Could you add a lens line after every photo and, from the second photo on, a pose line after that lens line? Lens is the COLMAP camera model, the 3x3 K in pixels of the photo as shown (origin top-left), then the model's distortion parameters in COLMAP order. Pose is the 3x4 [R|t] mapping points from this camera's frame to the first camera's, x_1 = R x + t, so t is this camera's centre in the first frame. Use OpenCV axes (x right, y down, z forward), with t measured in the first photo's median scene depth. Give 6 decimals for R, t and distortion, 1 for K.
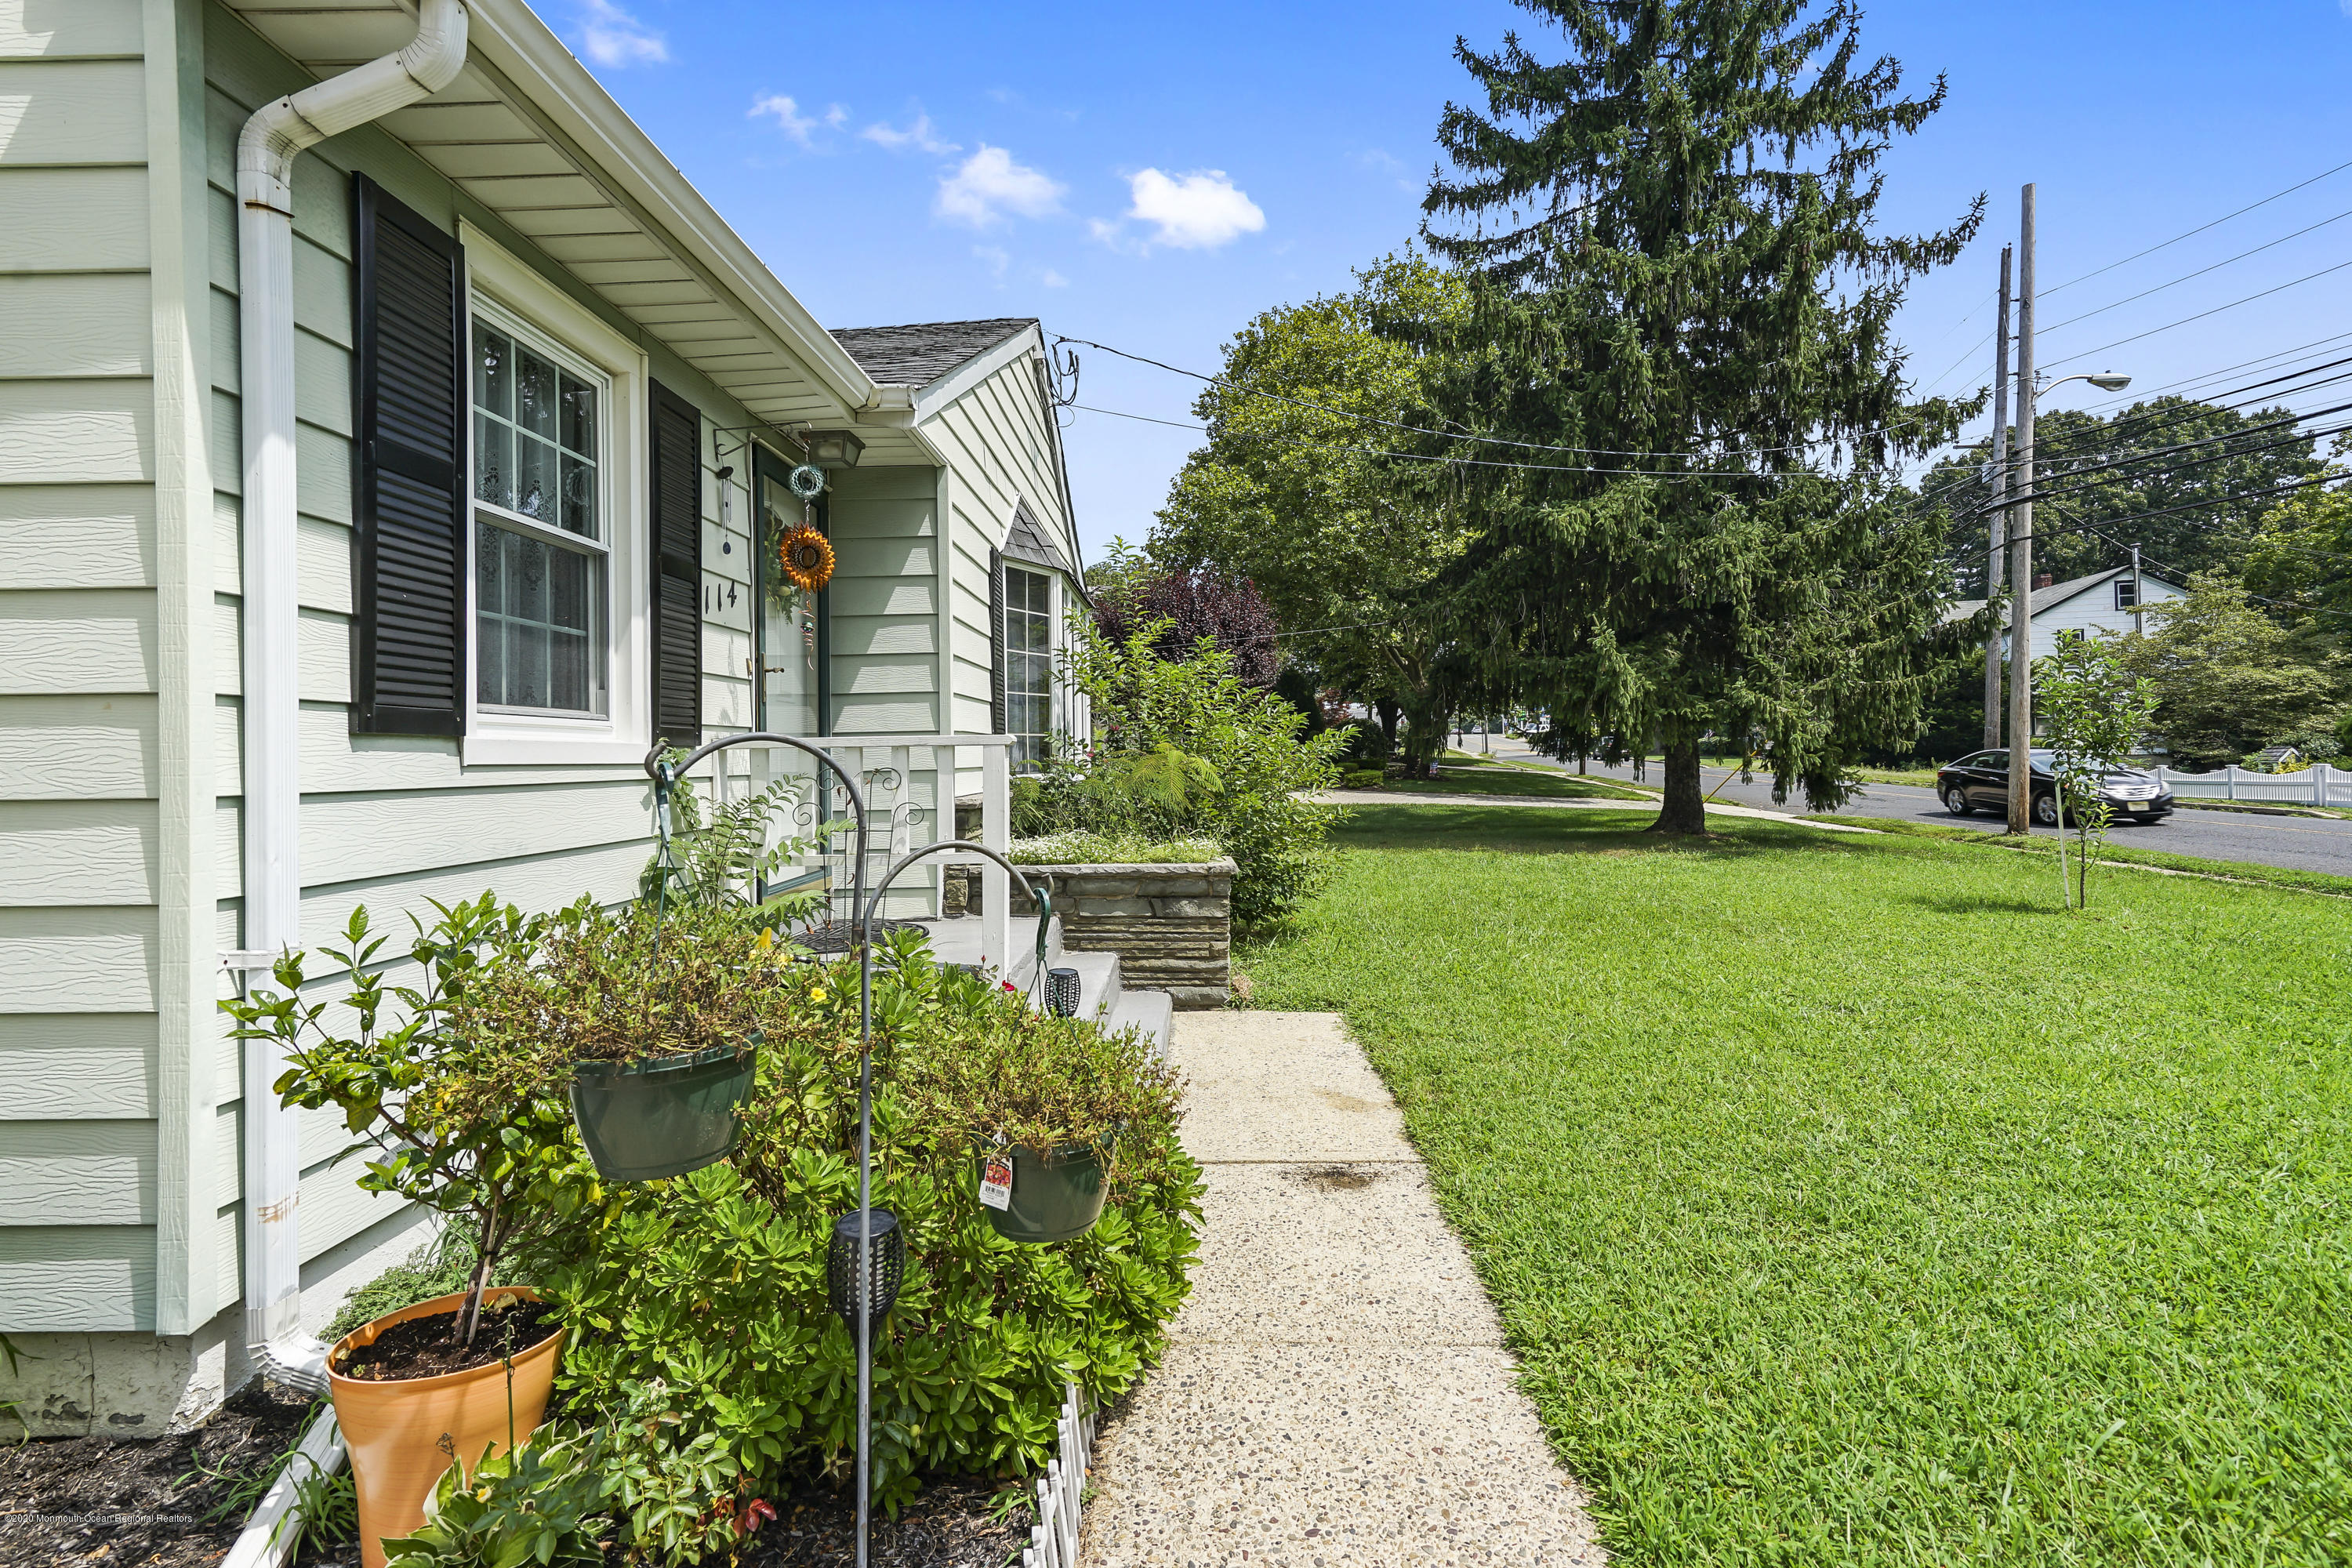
lens RADIAL K [[1062.1, 0, 1173.5], [0, 1062.1, 764.1], [0, 0, 1]] dist [0.015899, -0.000647]
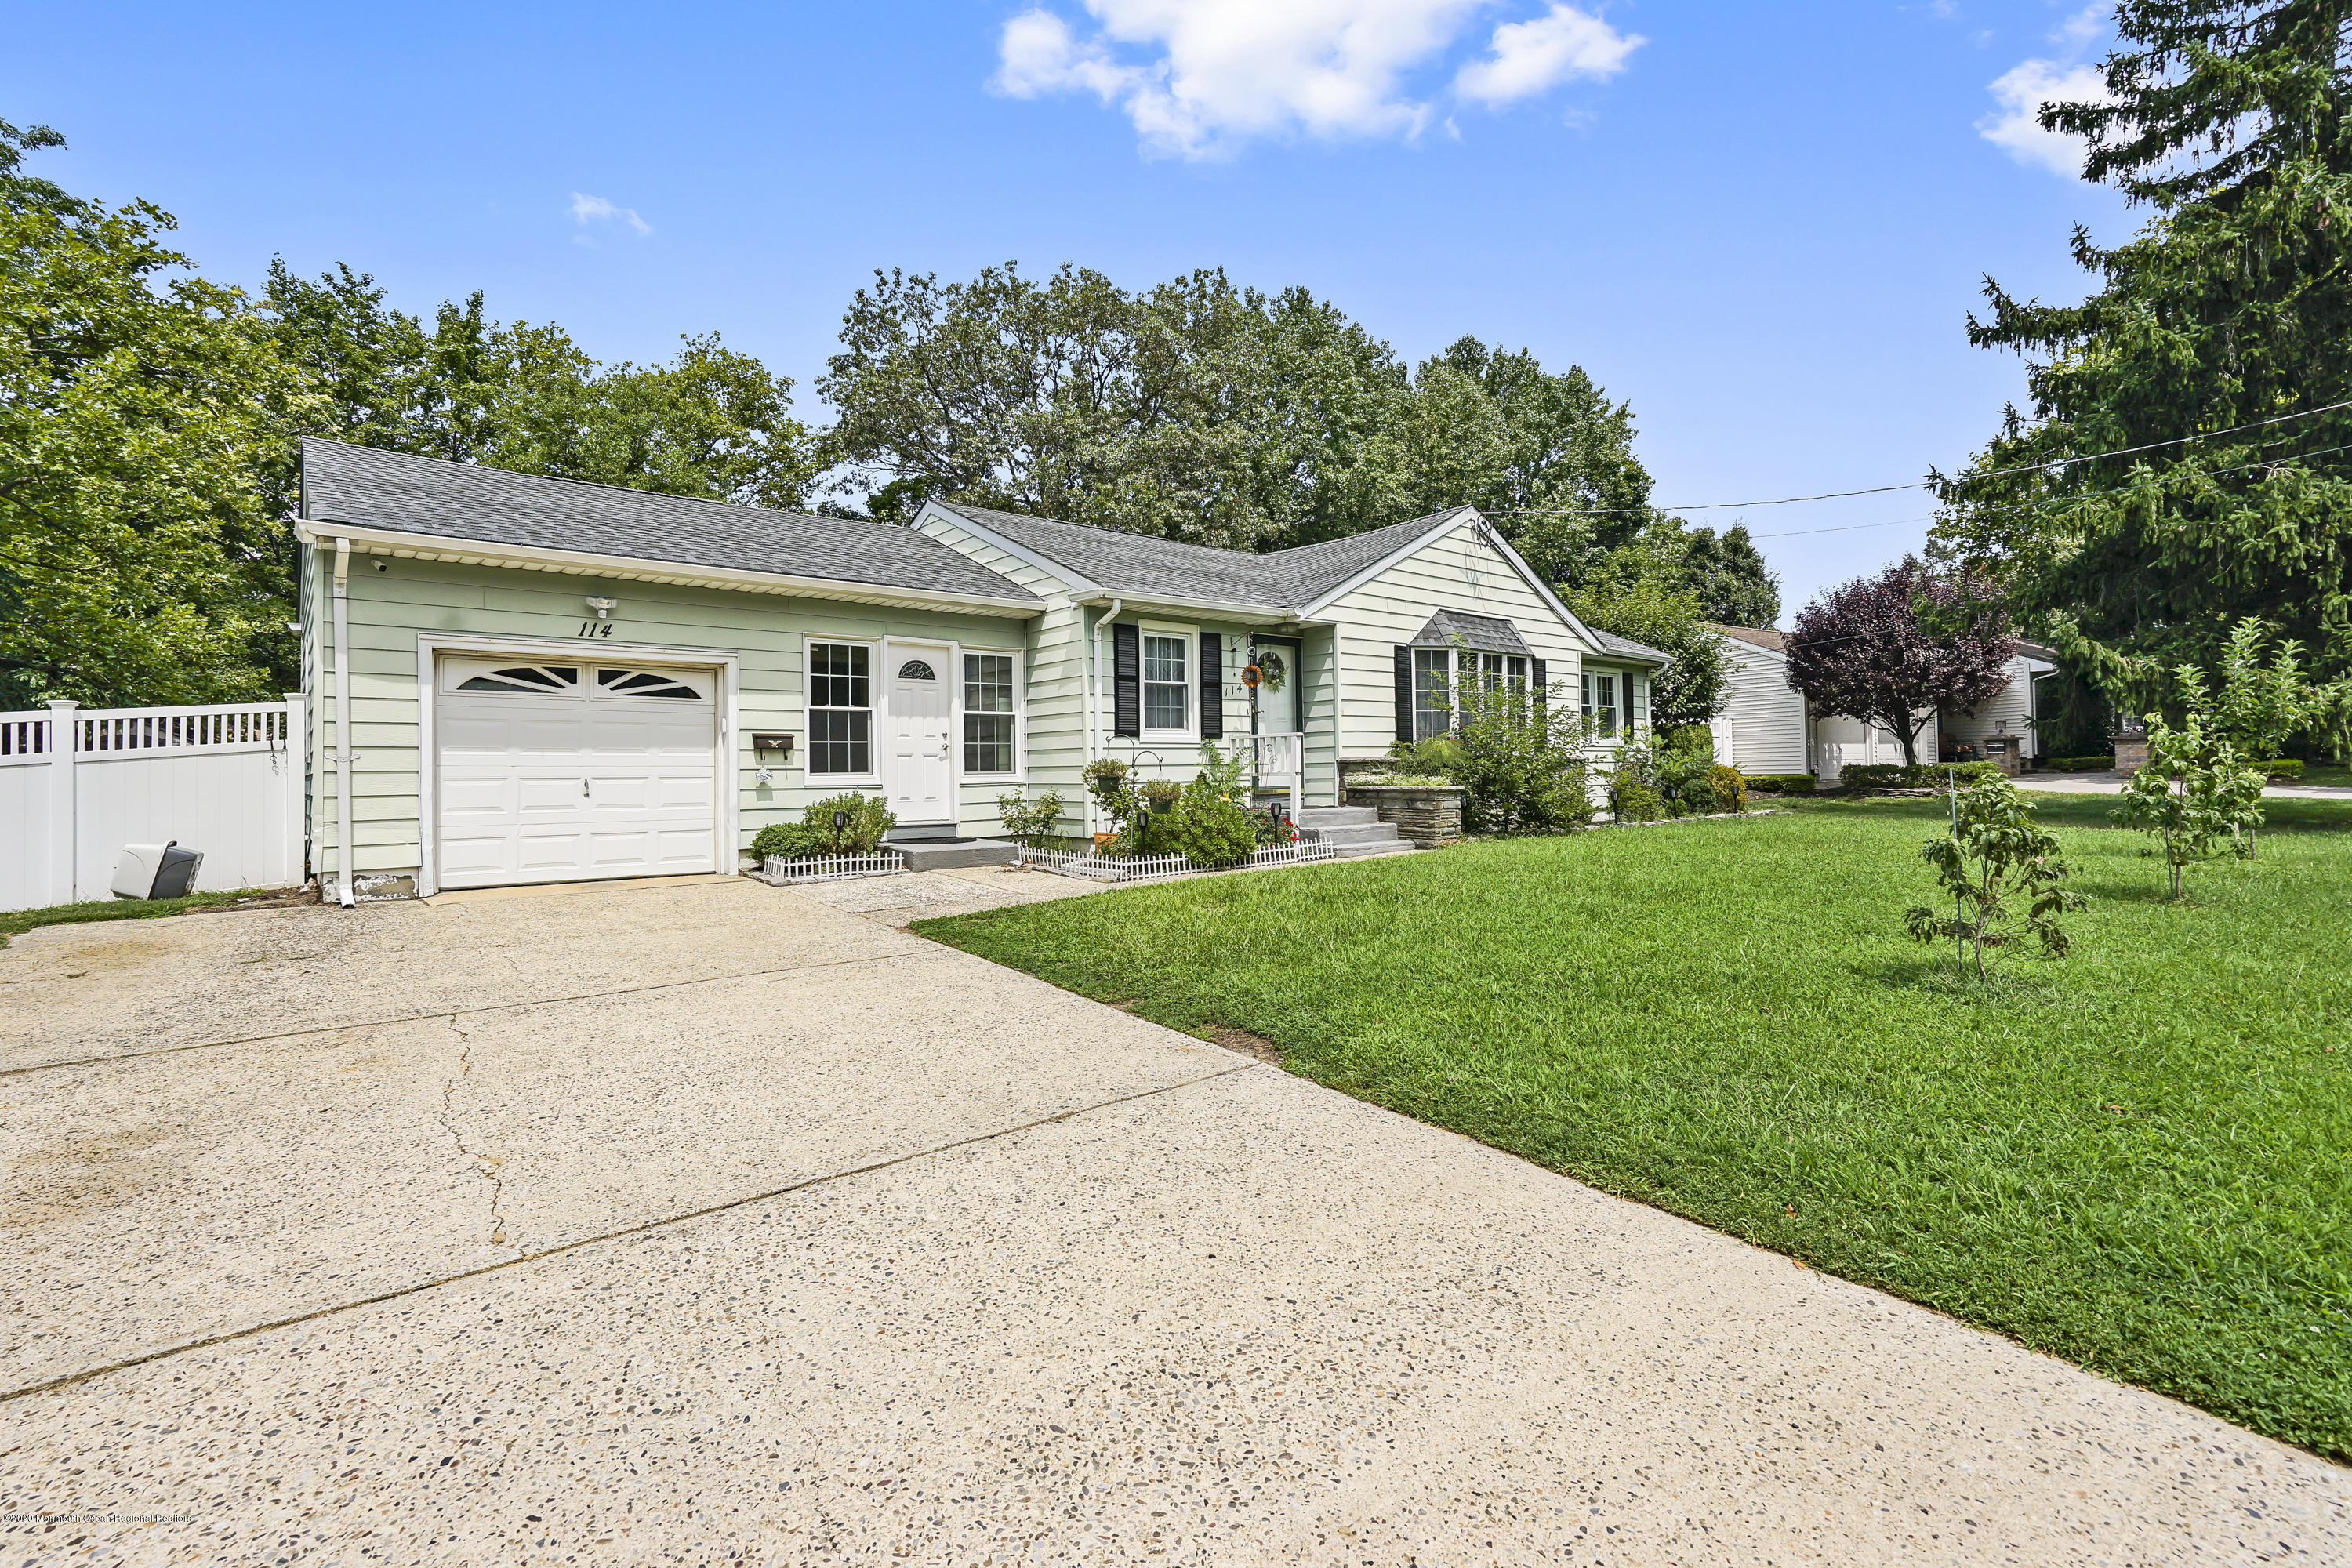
lens RADIAL K [[1062.1, 0, 1175.9], [0, 1062.1, 767.4], [0, 0, 1]] dist [0.015899, -0.000647]
pose [[0.657726, 0.000004, -0.753257, 2.332890], [0.001282, 0.999999, 0.001125, 0.084712], [0.753256, -0.001705, 0.657725, -1.509619]]
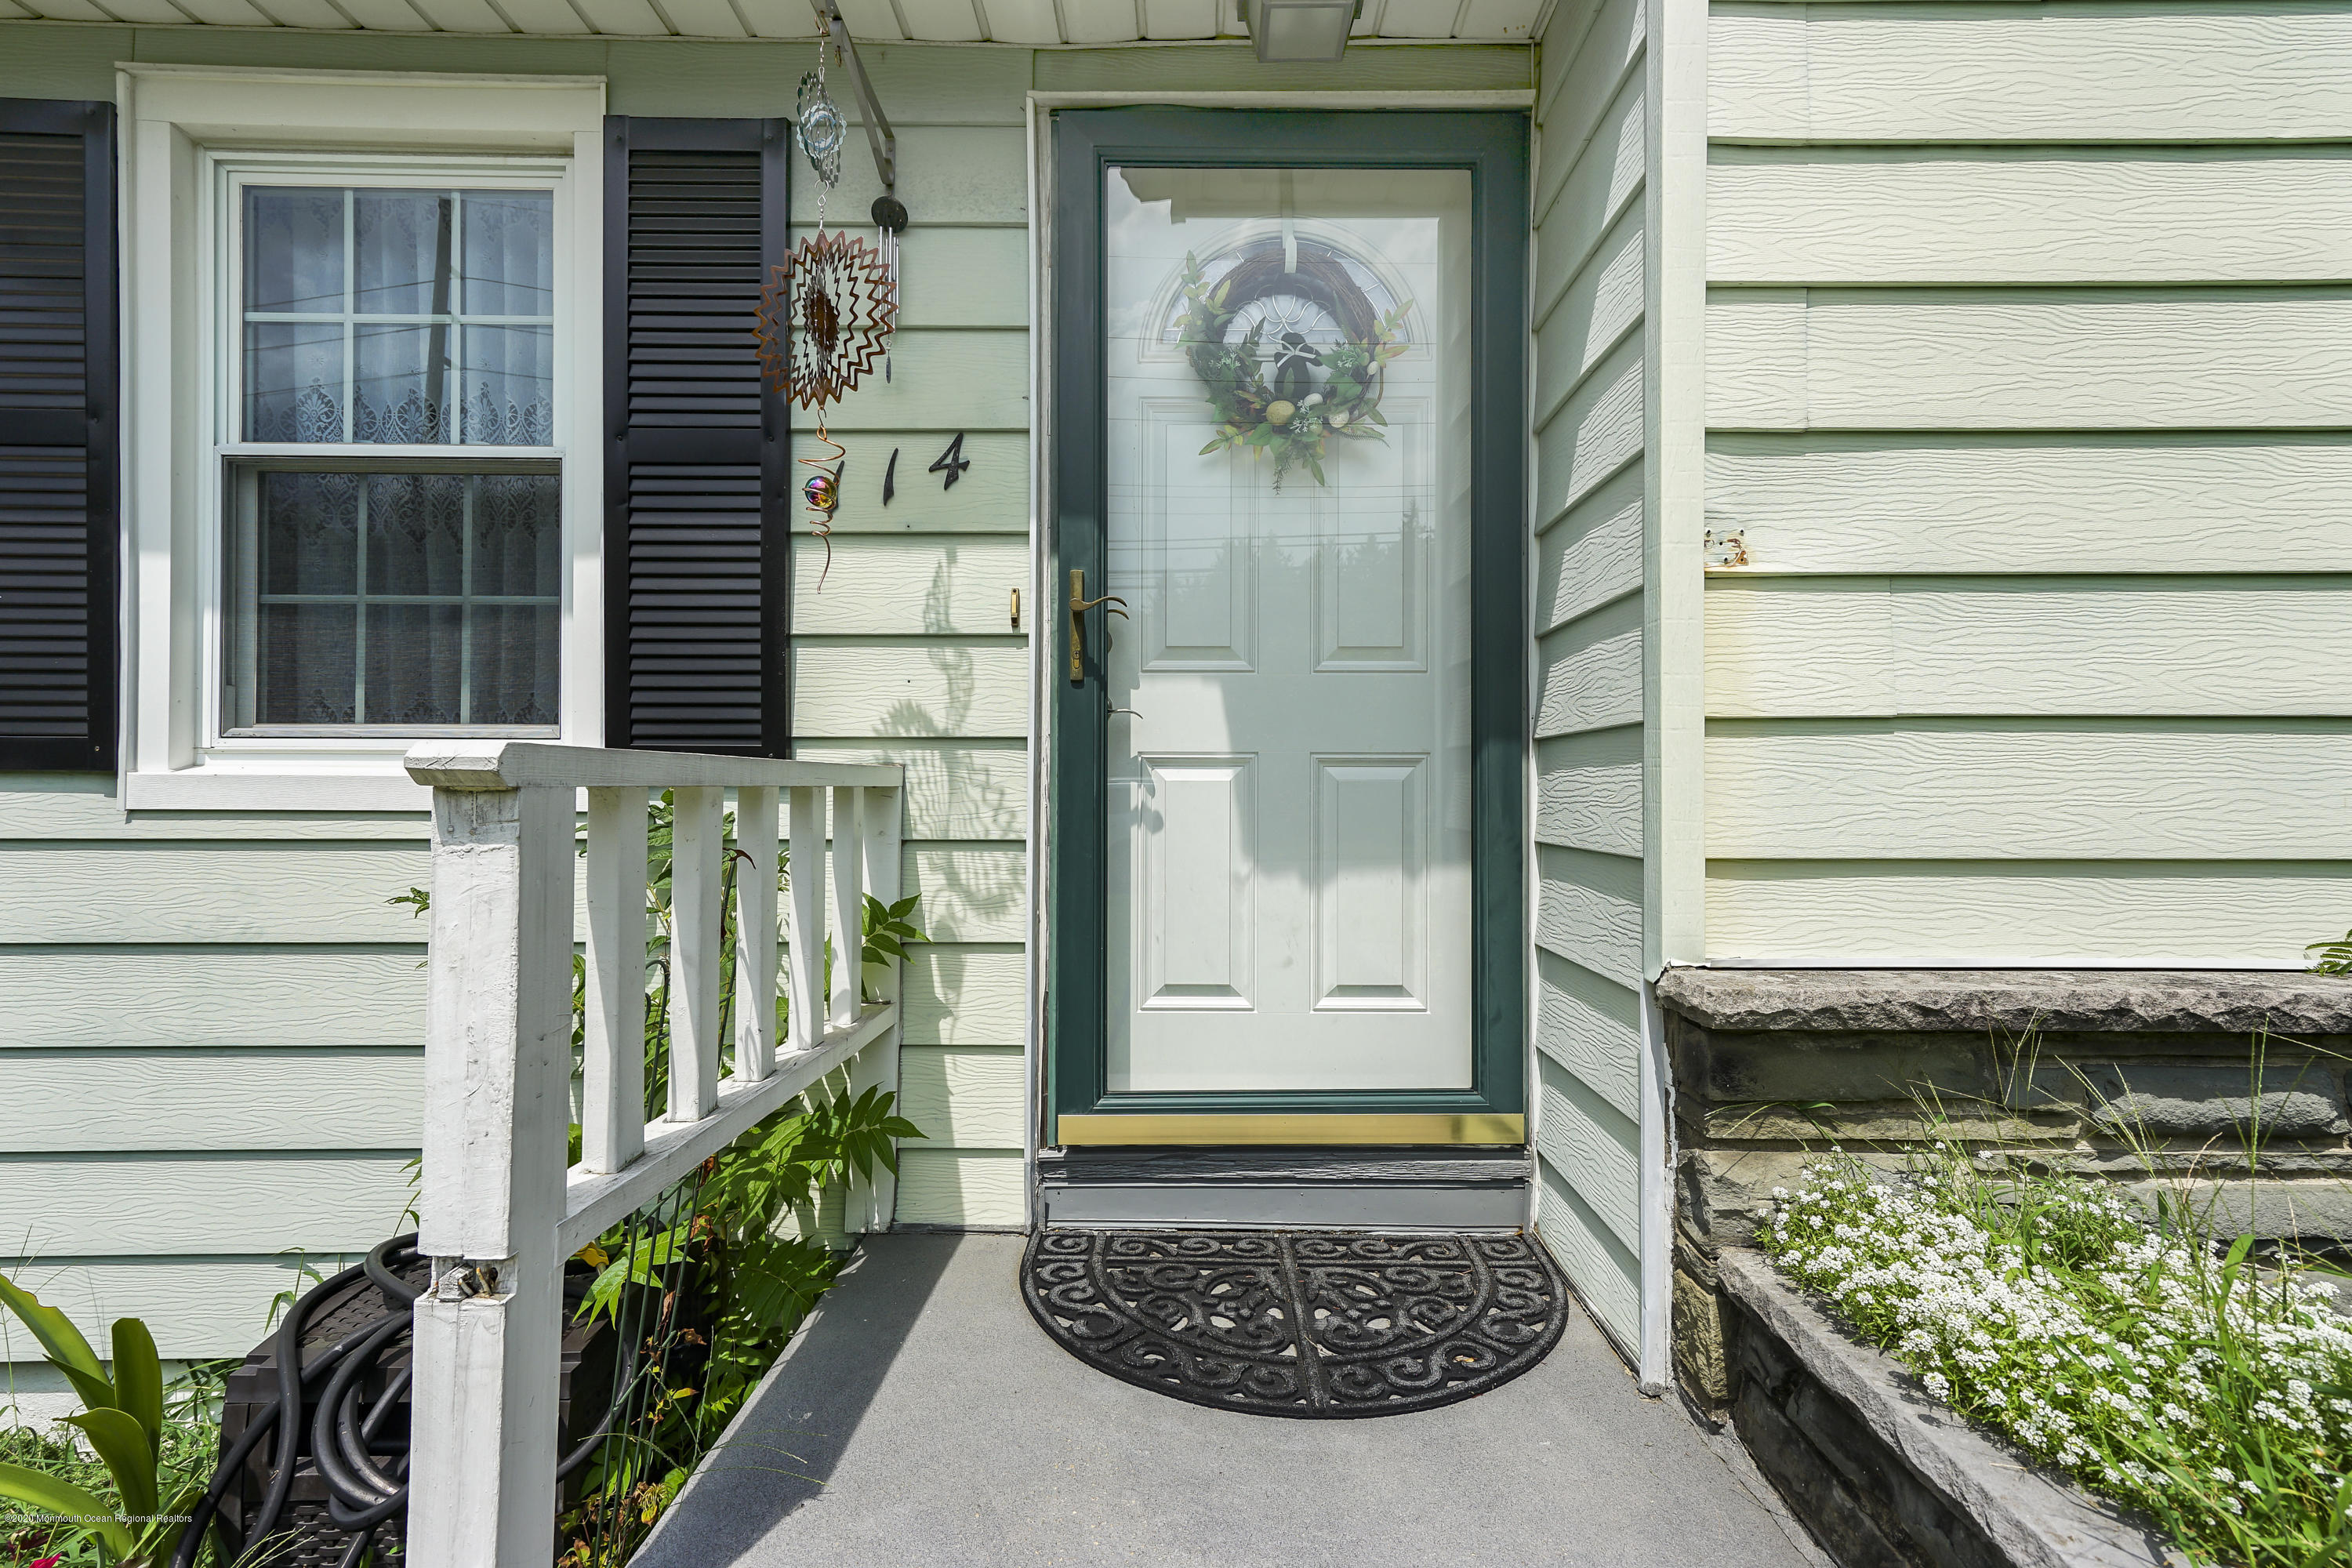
lens RADIAL K [[1062.1, 0, 1187.3], [0, 1062.1, 777.9], [0, 0, 1]] dist [0.015899, -0.000647]
pose [[0.025975, 0.001863, -0.999661, 0.087195], [-0.011768, 0.999930, 0.001558, -0.025618], [0.999593, 0.011723, 0.025995, 1.458864]]
